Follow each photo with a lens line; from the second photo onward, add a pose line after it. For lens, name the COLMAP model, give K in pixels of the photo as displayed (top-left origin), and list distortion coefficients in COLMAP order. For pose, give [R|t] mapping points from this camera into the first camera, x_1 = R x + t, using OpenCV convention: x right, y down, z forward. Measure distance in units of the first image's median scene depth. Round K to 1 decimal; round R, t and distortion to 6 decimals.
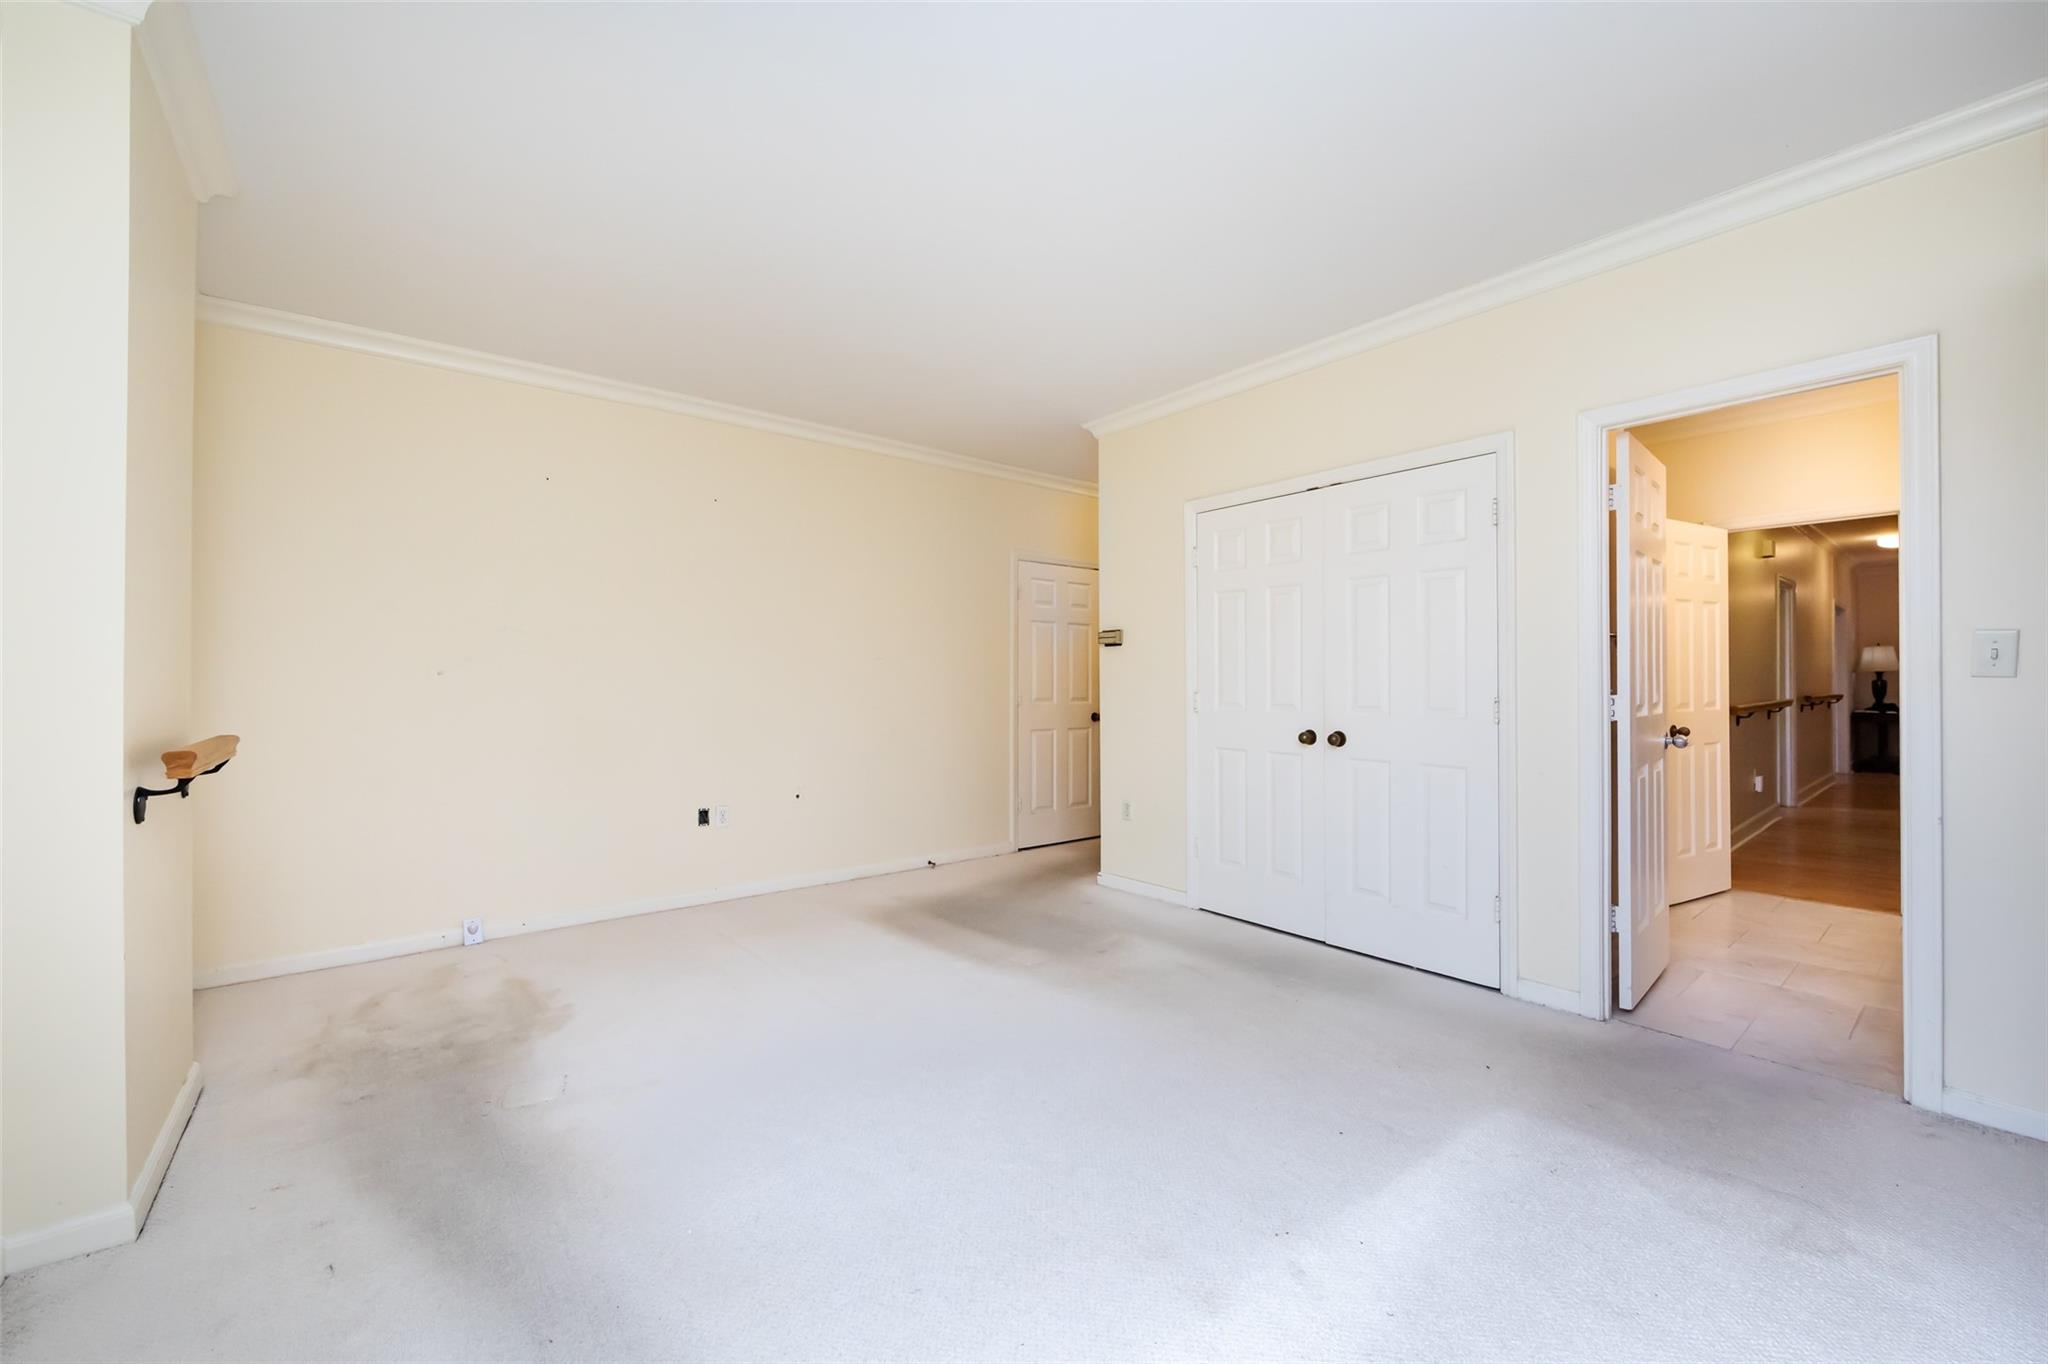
lens RADIAL K [[808.7, 0, 1026.9], [0, 808.7, 677.8], [0, 0, 1]] dist [-0.001935, -0.001446]
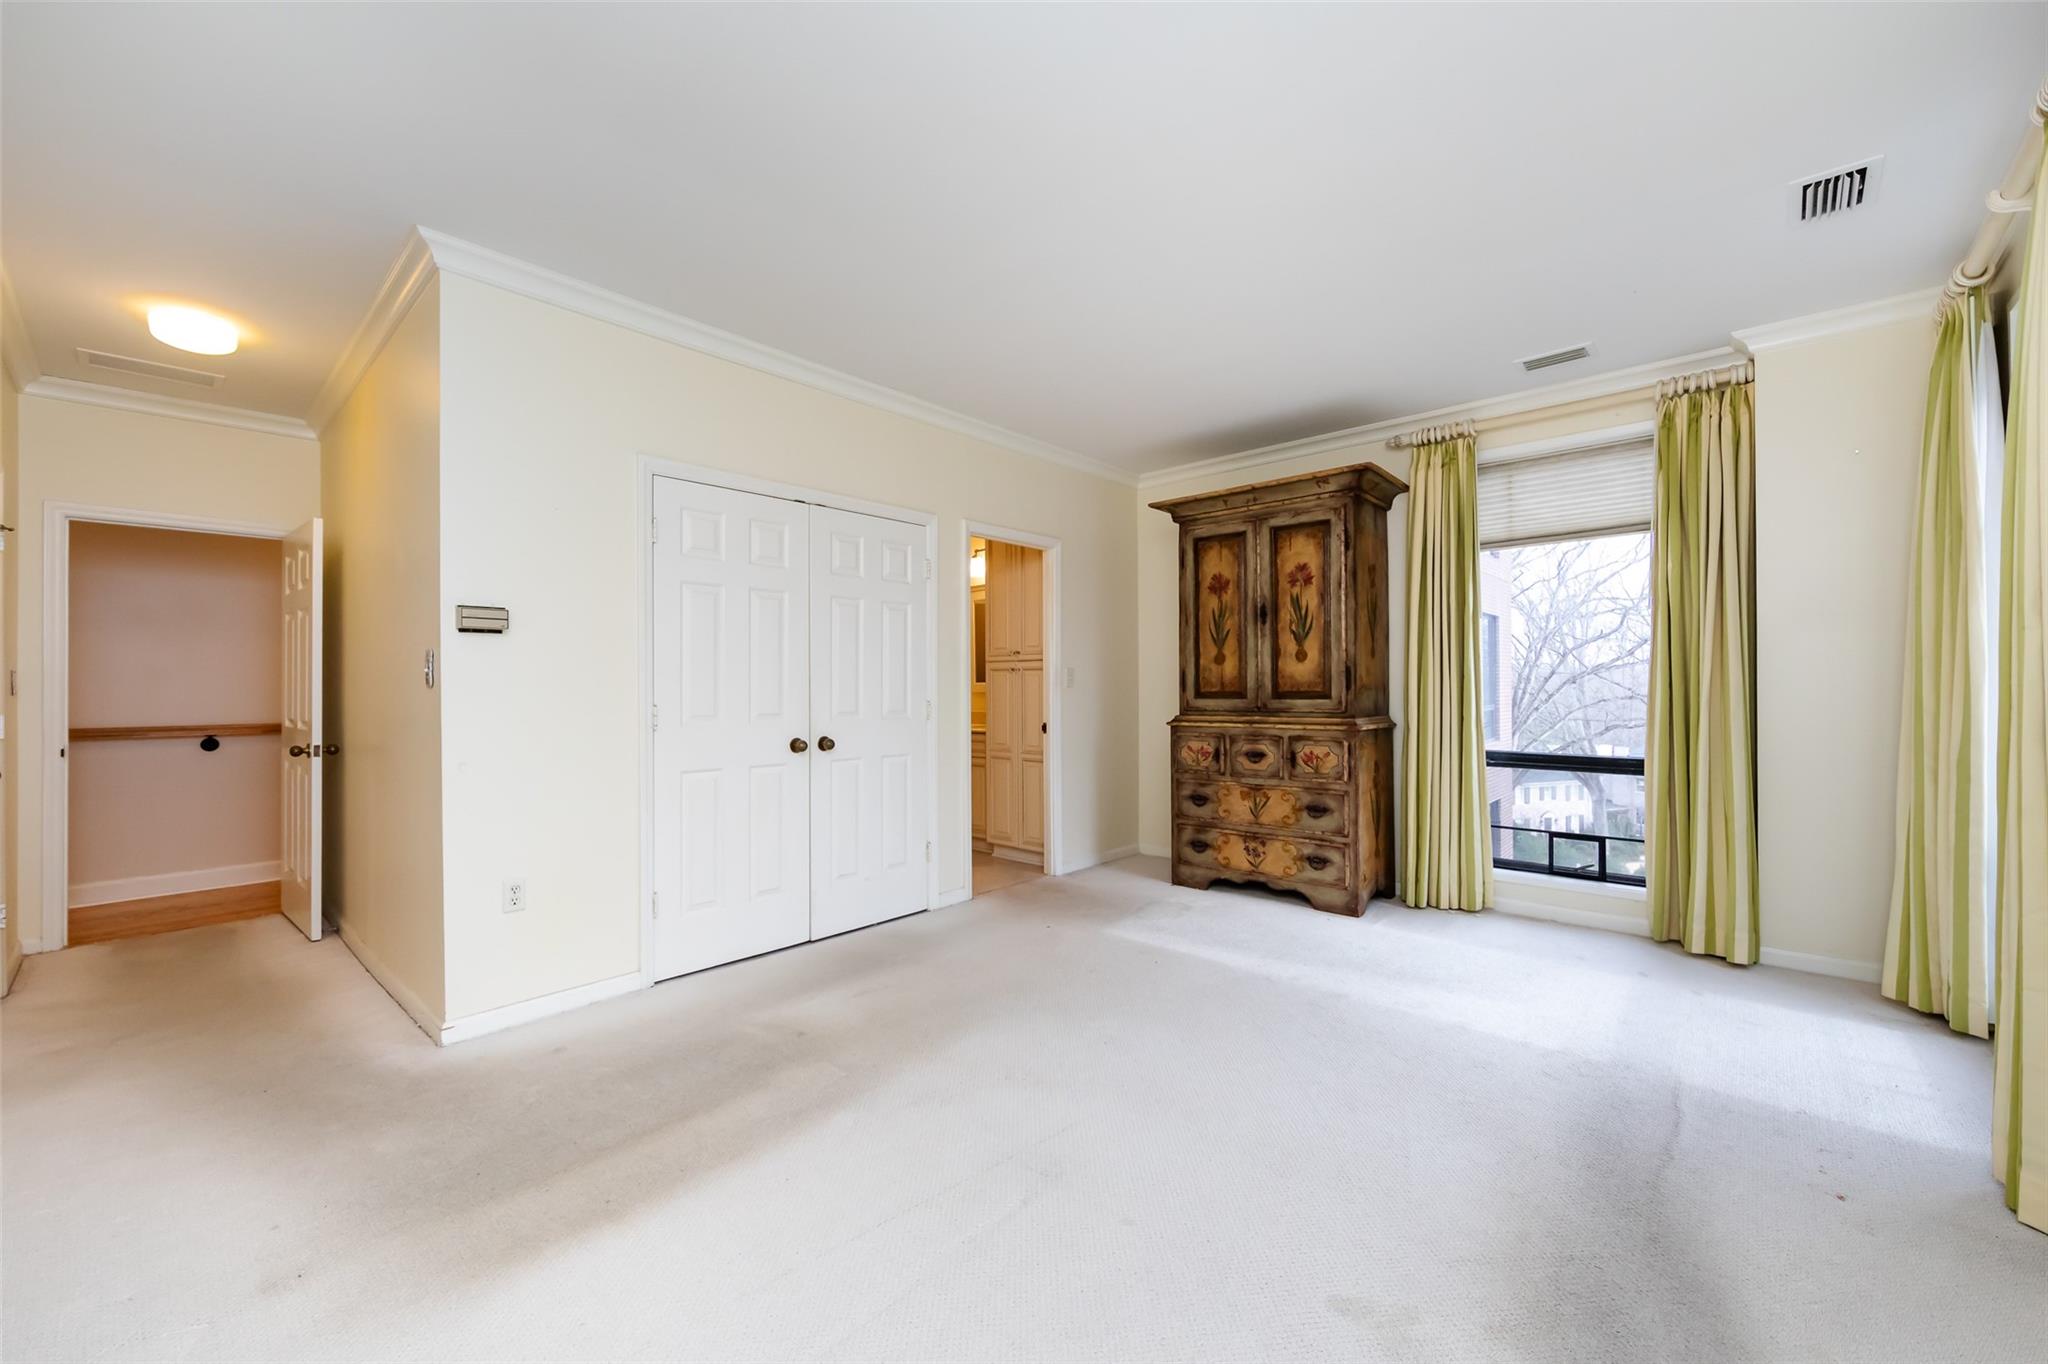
lens RADIAL K [[808.7, 0, 1016.6], [0, 808.7, 691.7], [0, 0, 1]] dist [-0.001935, -0.001446]
pose [[-0.142560, -0.001143, 0.989785, -0.744679], [0.003456, 0.999993, 0.001653, 0.006066], [-0.989780, 0.003656, -0.142555, 0.940524]]
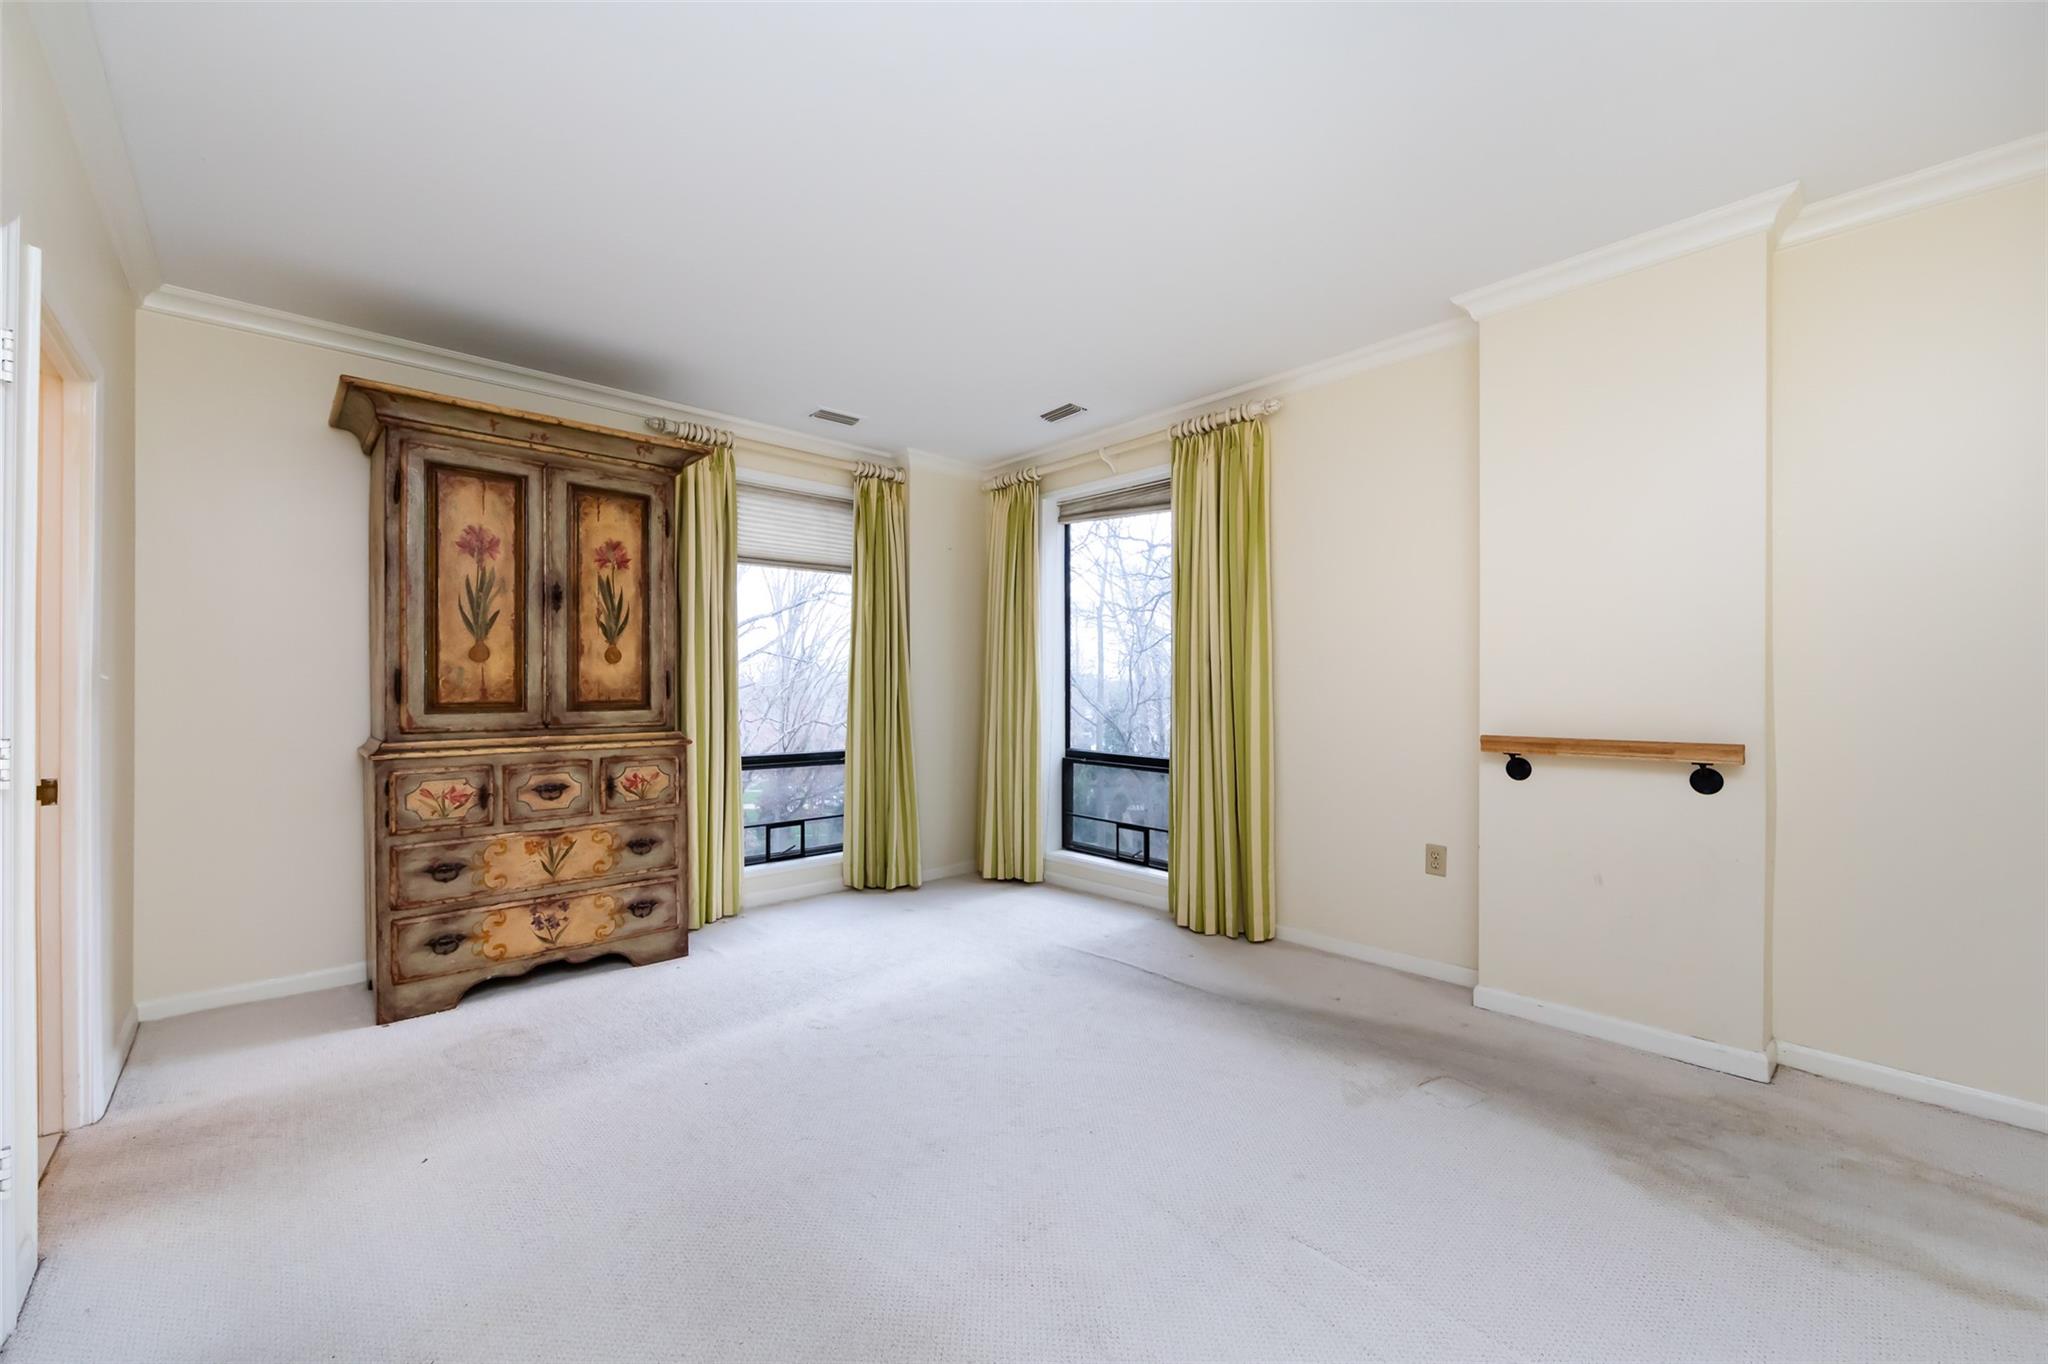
lens RADIAL K [[808.7, 0, 1026.7], [0, 808.7, 695.7], [0, 0, 1]] dist [-0.001935, -0.001446]
pose [[-0.997611, 0.005145, -0.068883, -0.002494], [0.004801, 0.999975, 0.005171, -0.000010], [0.068908, 0.004828, -0.997611, 1.359509]]
